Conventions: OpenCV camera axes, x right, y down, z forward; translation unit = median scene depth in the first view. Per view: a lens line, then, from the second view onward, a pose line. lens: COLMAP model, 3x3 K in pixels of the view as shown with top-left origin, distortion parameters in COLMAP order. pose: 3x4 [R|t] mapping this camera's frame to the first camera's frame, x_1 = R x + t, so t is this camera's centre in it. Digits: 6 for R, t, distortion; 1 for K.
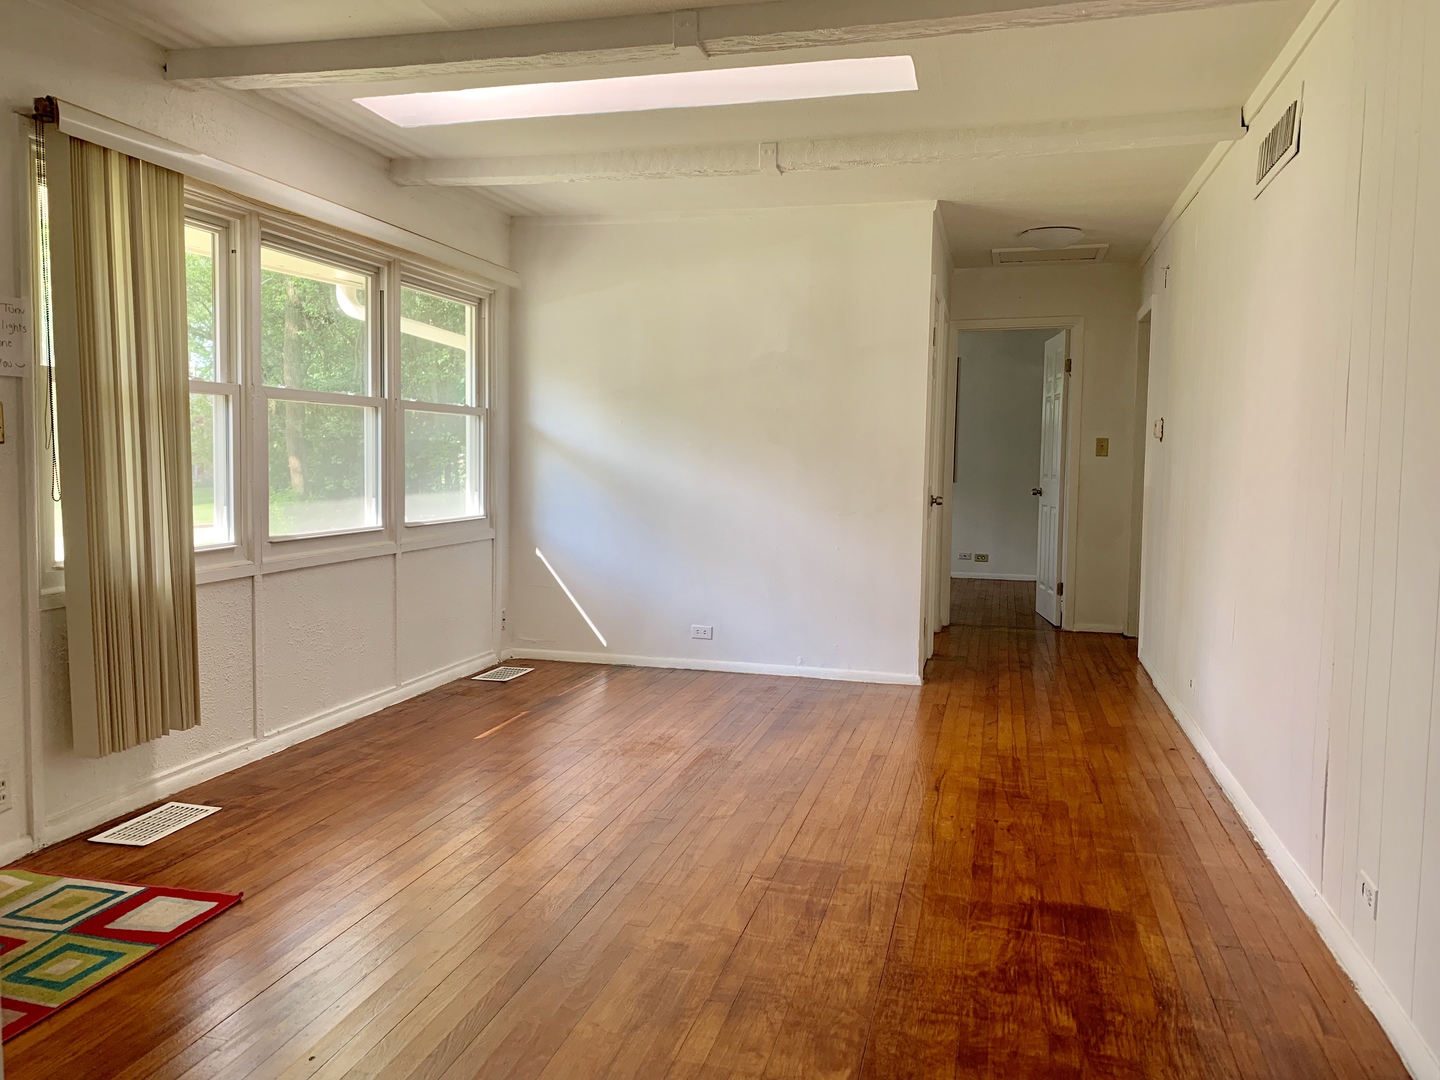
lens RADIAL K [[1093.8, 0, 713.7], [0, 1093.8, 541.7], [0, 0, 1]] dist [0.021208, -0.028109]
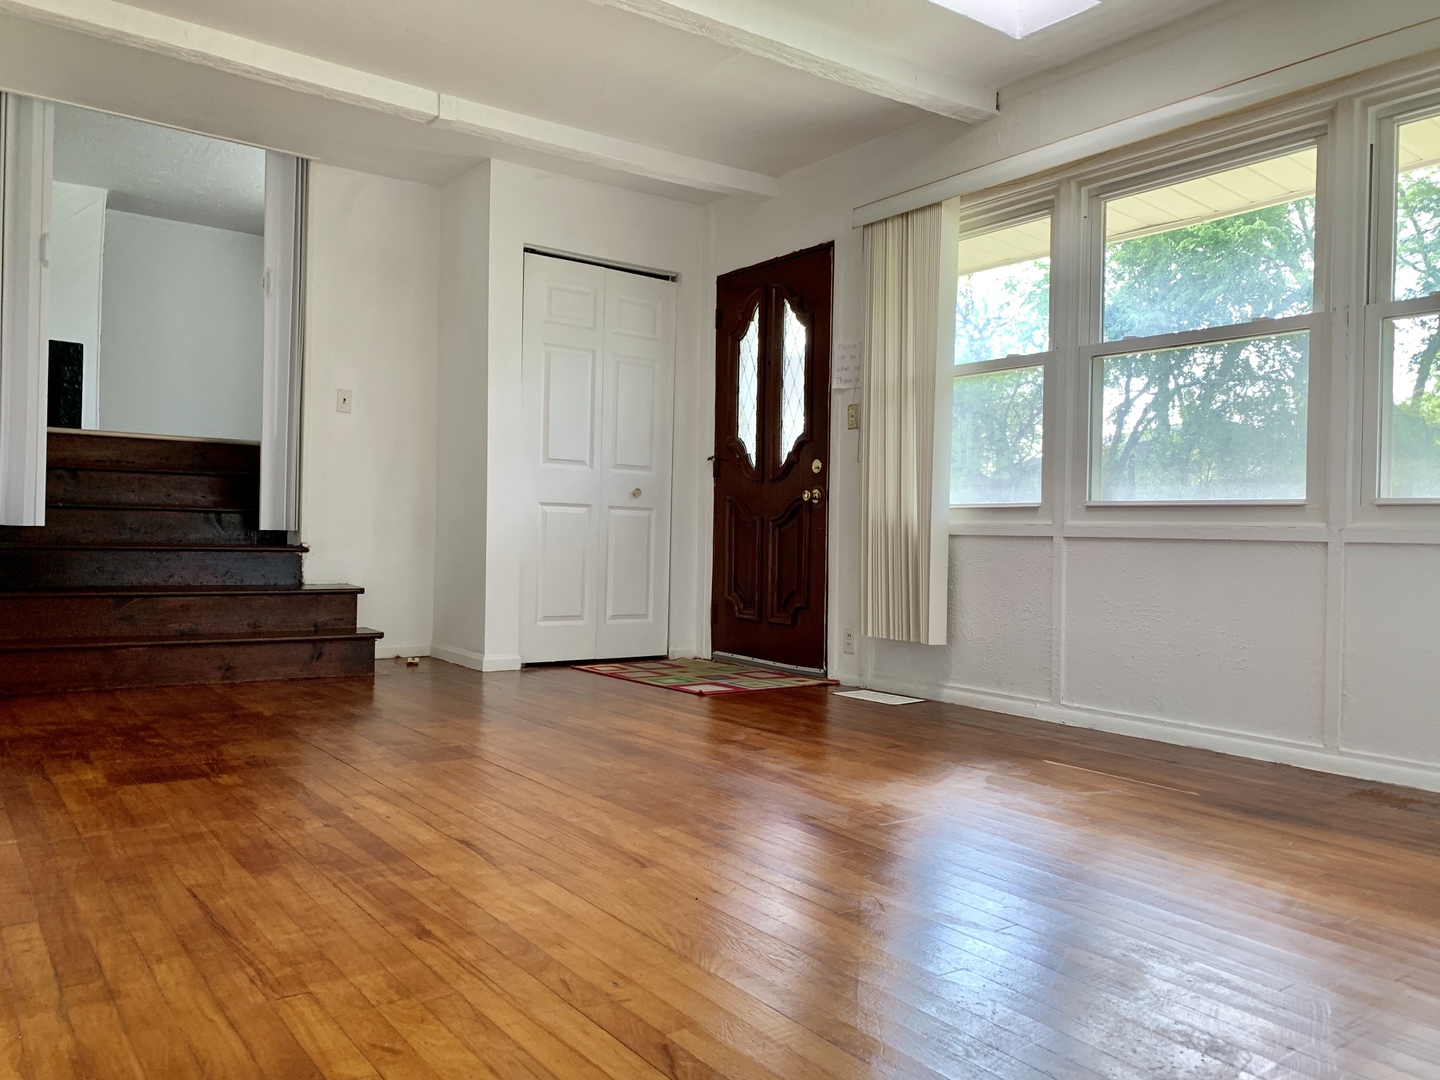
lens RADIAL K [[1093.8, 0, 710.1], [0, 1093.8, 538.3], [0, 0, 1]] dist [0.021208, -0.028109]
pose [[-0.627678, -0.020641, -0.778199, 0.579373], [-0.093070, 0.994468, 0.048691, 0.013394], [0.772889, 0.102989, -0.626127, 1.426501]]
